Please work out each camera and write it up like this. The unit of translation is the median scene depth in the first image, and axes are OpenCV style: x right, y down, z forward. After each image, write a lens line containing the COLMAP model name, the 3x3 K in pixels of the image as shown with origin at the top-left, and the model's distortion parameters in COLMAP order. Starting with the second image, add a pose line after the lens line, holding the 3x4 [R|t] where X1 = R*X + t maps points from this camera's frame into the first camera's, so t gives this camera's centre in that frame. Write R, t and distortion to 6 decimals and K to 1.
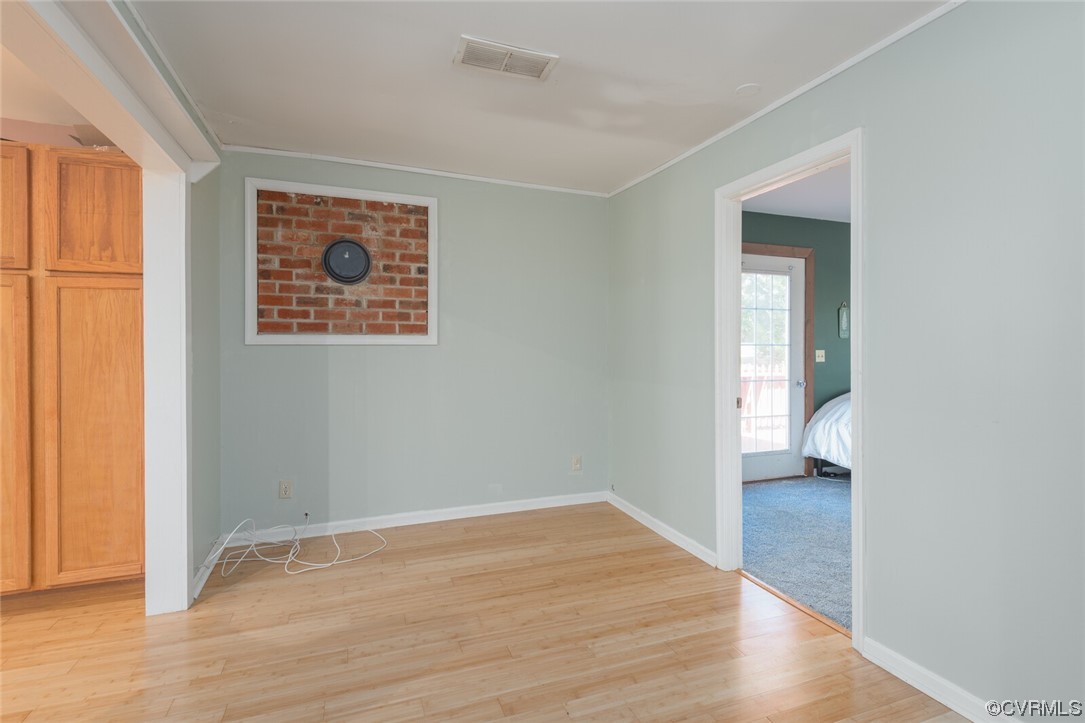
lens RADIAL K [[506.0, 0, 527.7], [0, 506.0, 348.0], [0, 0, 1]] dist [0.002697, -0.002291]
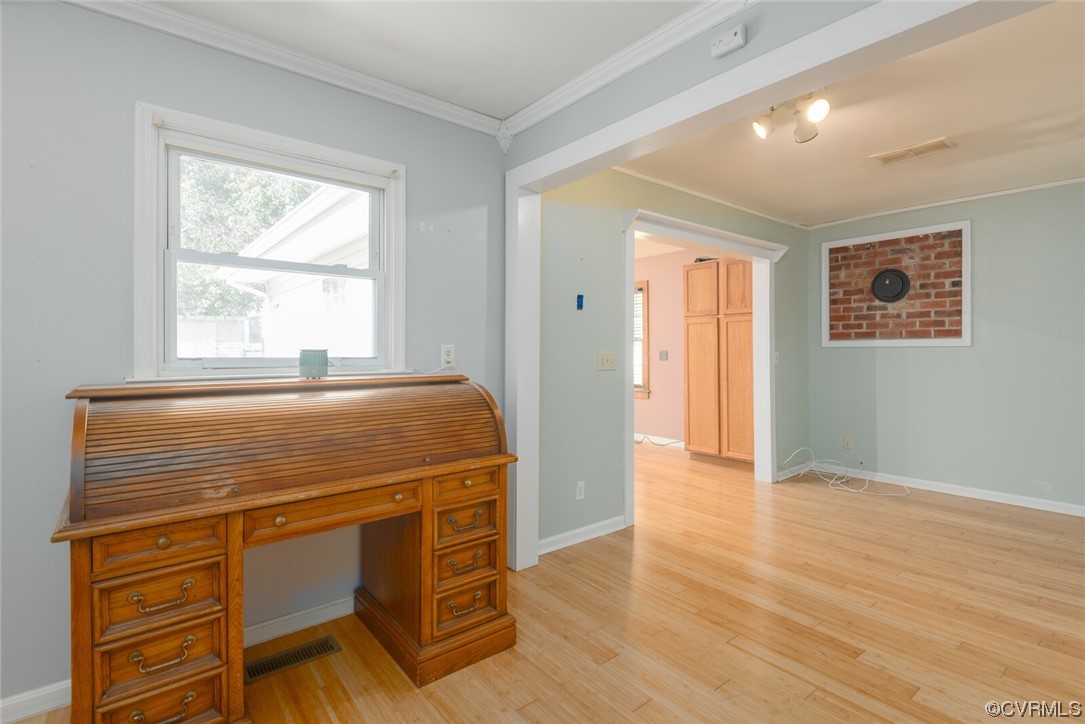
lens RADIAL K [[506.0, 0, 544.6], [0, 506.0, 355.4], [0, 0, 1]] dist [0.002697, -0.002291]
pose [[0.291625, 0.006745, -0.956509, 0.693643], [0.000002, 0.999975, 0.007053, 0.007633], [0.956533, -0.002059, 0.291618, -0.296252]]
